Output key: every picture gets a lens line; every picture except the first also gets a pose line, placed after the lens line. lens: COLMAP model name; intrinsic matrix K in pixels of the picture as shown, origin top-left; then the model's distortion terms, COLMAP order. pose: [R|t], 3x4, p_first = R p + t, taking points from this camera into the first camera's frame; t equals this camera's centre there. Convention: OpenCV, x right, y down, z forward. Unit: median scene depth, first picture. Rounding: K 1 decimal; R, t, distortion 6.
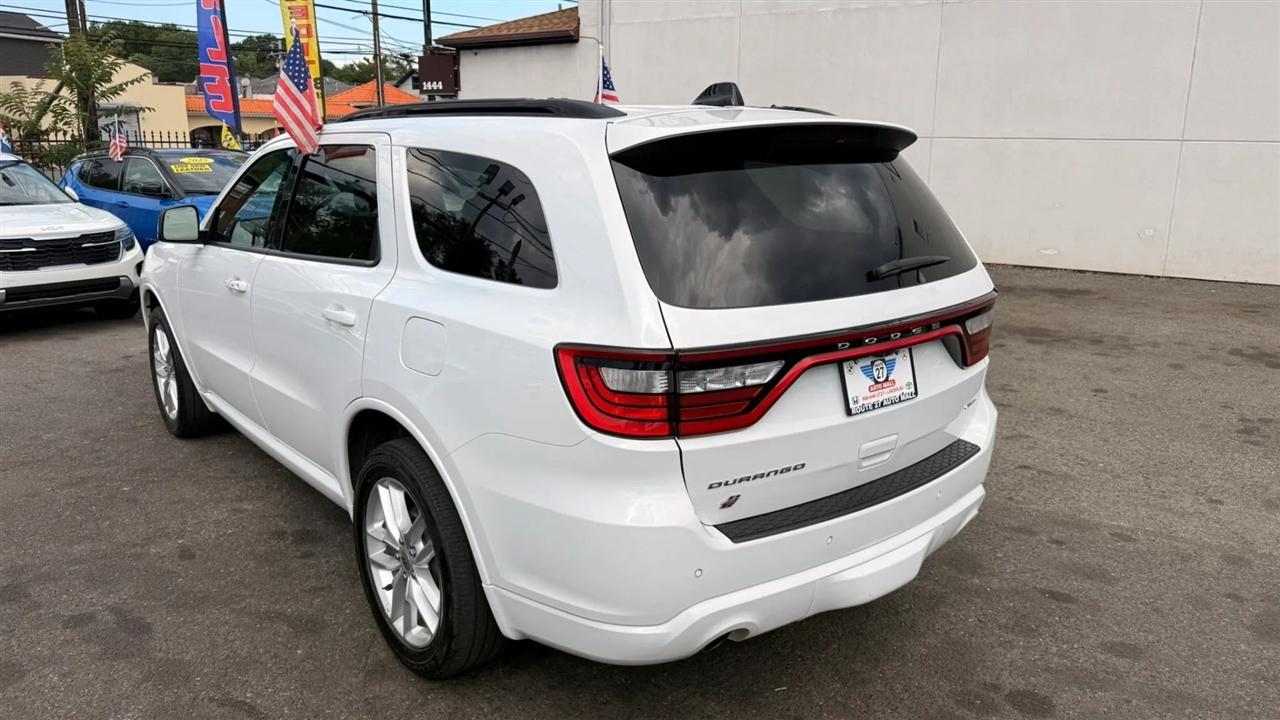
lens RADIAL K [[945.2, 0, 643.3], [0, 945.2, 367.2], [0, 0, 1]] dist [0.038207, -0.027953]
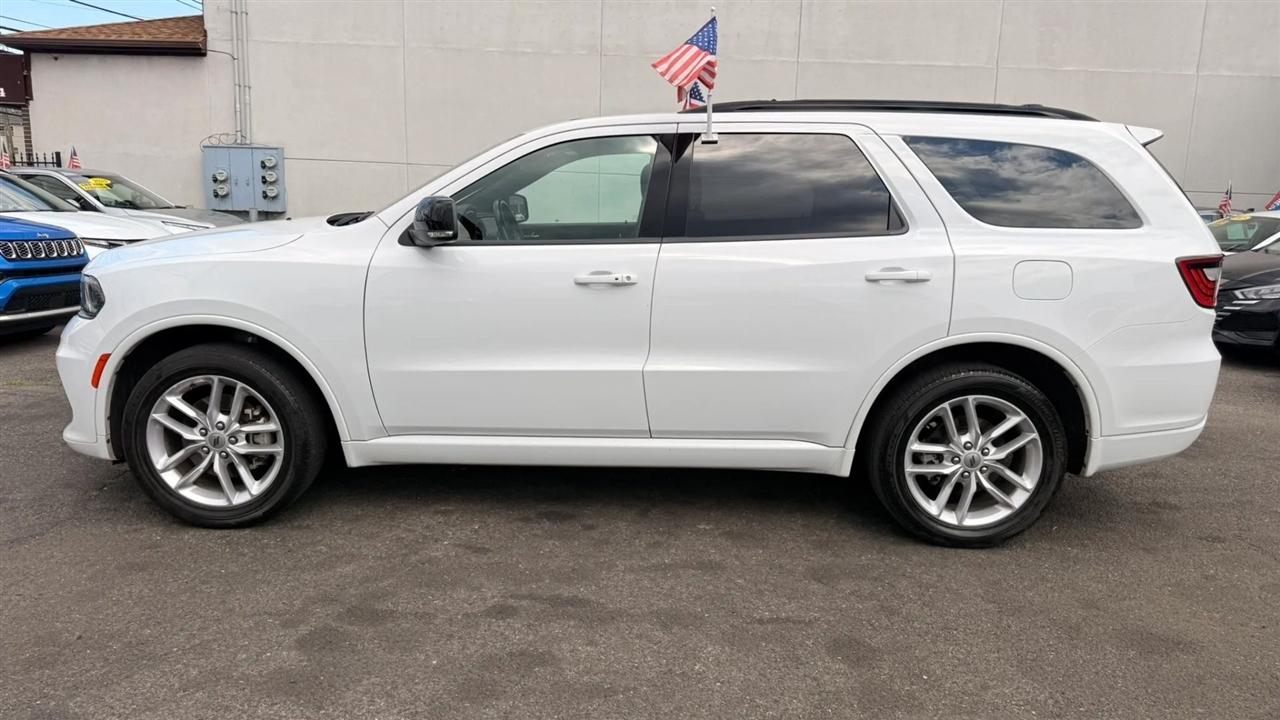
lens RADIAL K [[945.2, 0, 632.6], [0, 945.2, 358.5], [0, 0, 1]] dist [0.038207, -0.027953]
pose [[0.834223, -0.079275, 0.545699, -0.734057], [0.109749, 0.993683, -0.023422, 0.039771], [-0.540395, 0.079429, 0.837654, 0.093718]]
